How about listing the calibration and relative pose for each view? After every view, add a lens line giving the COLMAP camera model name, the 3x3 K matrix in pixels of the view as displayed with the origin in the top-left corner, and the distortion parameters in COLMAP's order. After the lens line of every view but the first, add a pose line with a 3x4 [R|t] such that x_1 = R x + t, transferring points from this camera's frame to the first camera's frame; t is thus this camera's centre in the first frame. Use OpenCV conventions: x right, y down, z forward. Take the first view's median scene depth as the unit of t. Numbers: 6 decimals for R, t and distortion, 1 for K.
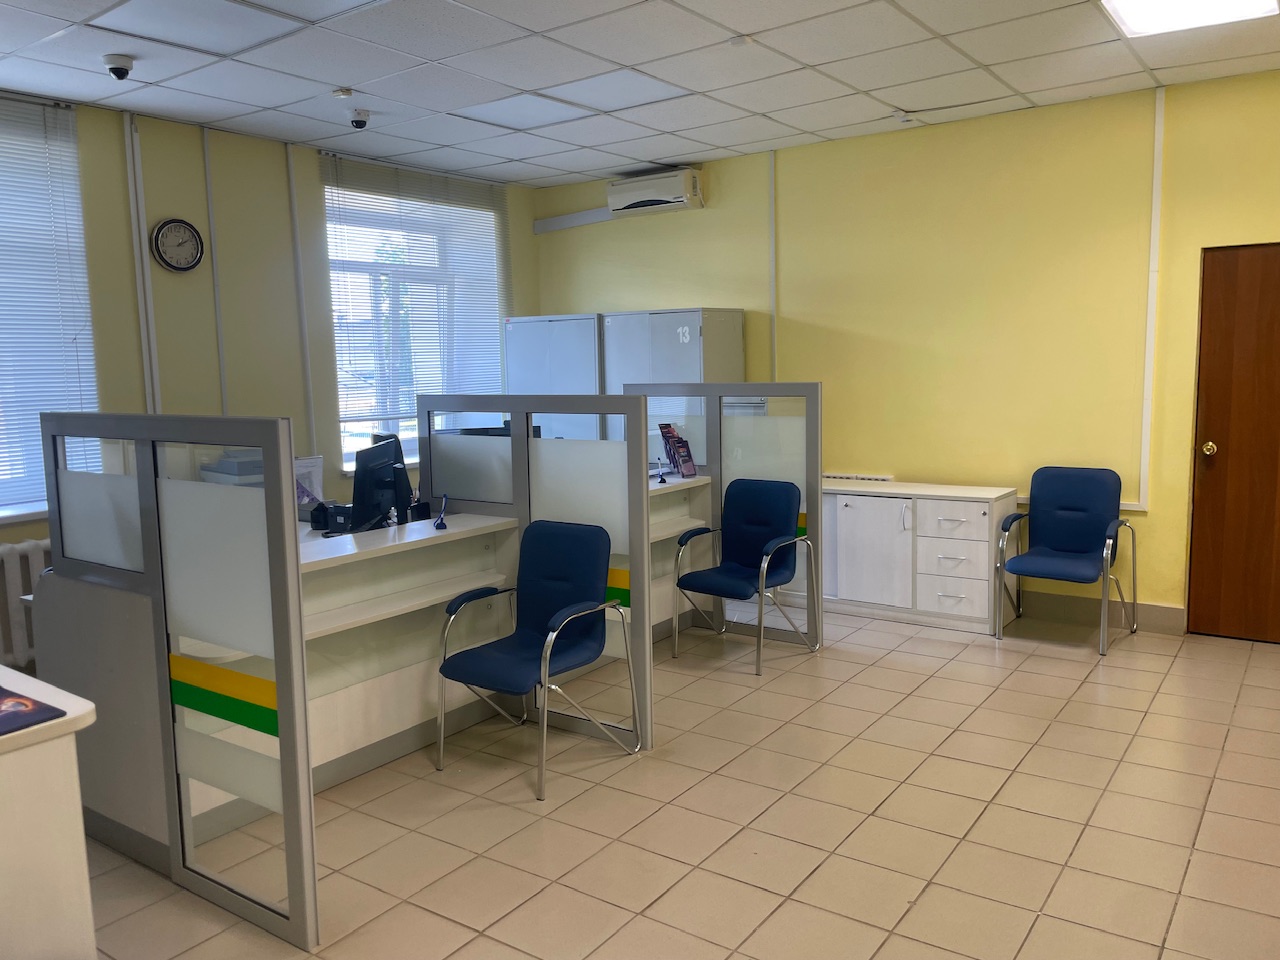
lens RADIAL K [[988.1, 0, 640.0], [0, 988.1, 480.0], [0, 0, 1]] dist [0.009161, 0.003788]
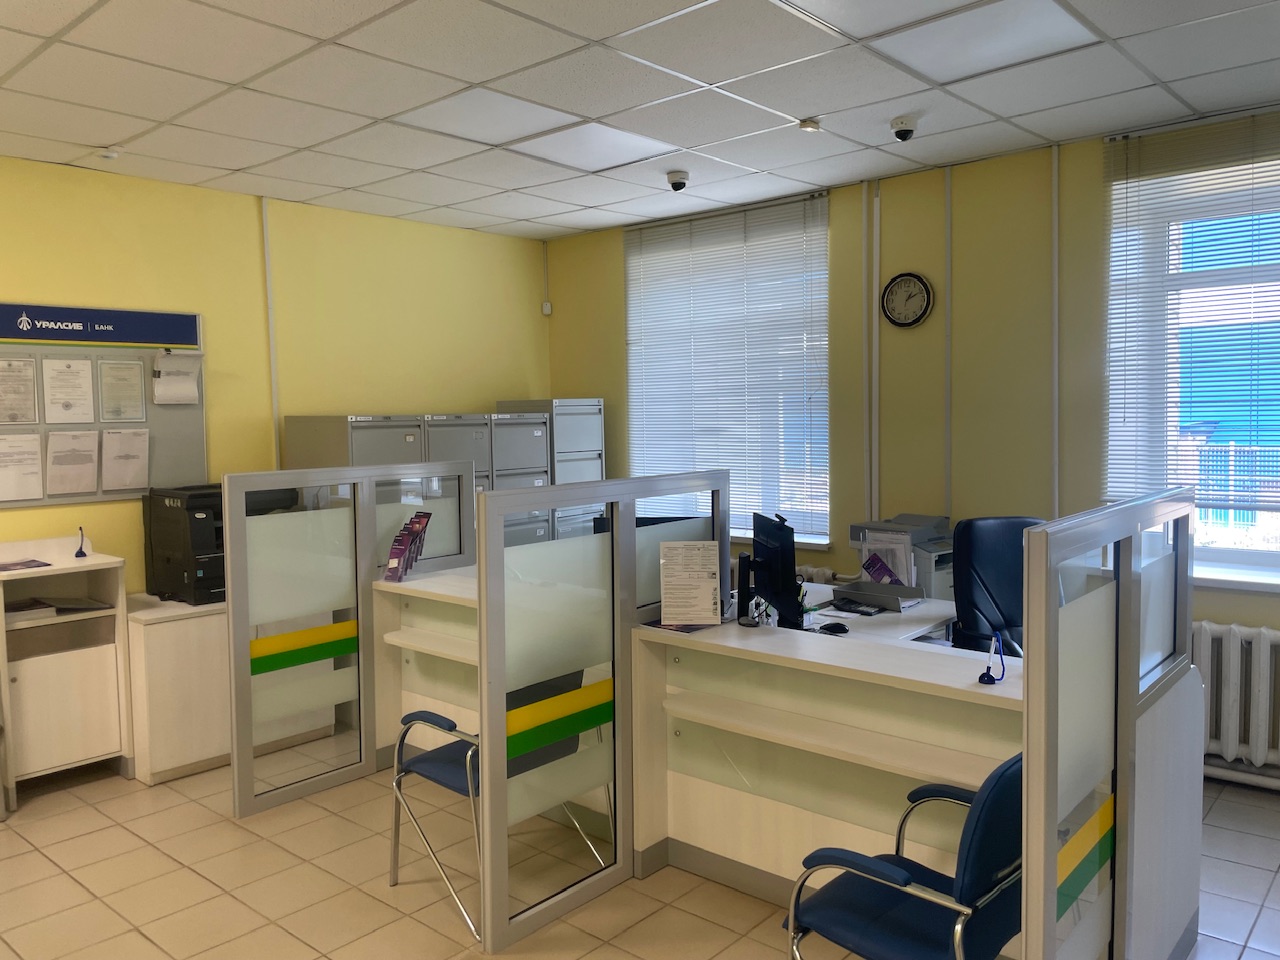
lens RADIAL K [[1029.8, 0, 640.0], [0, 1029.8, 480.0], [0, 0, 1]] dist [0.056583, 0.002486]
pose [[-0.060276, 0.079066, -0.995045, 0.572112], [-0.097298, 0.991645, 0.084690, -0.124553], [0.993428, 0.101921, -0.052080, 0.816838]]
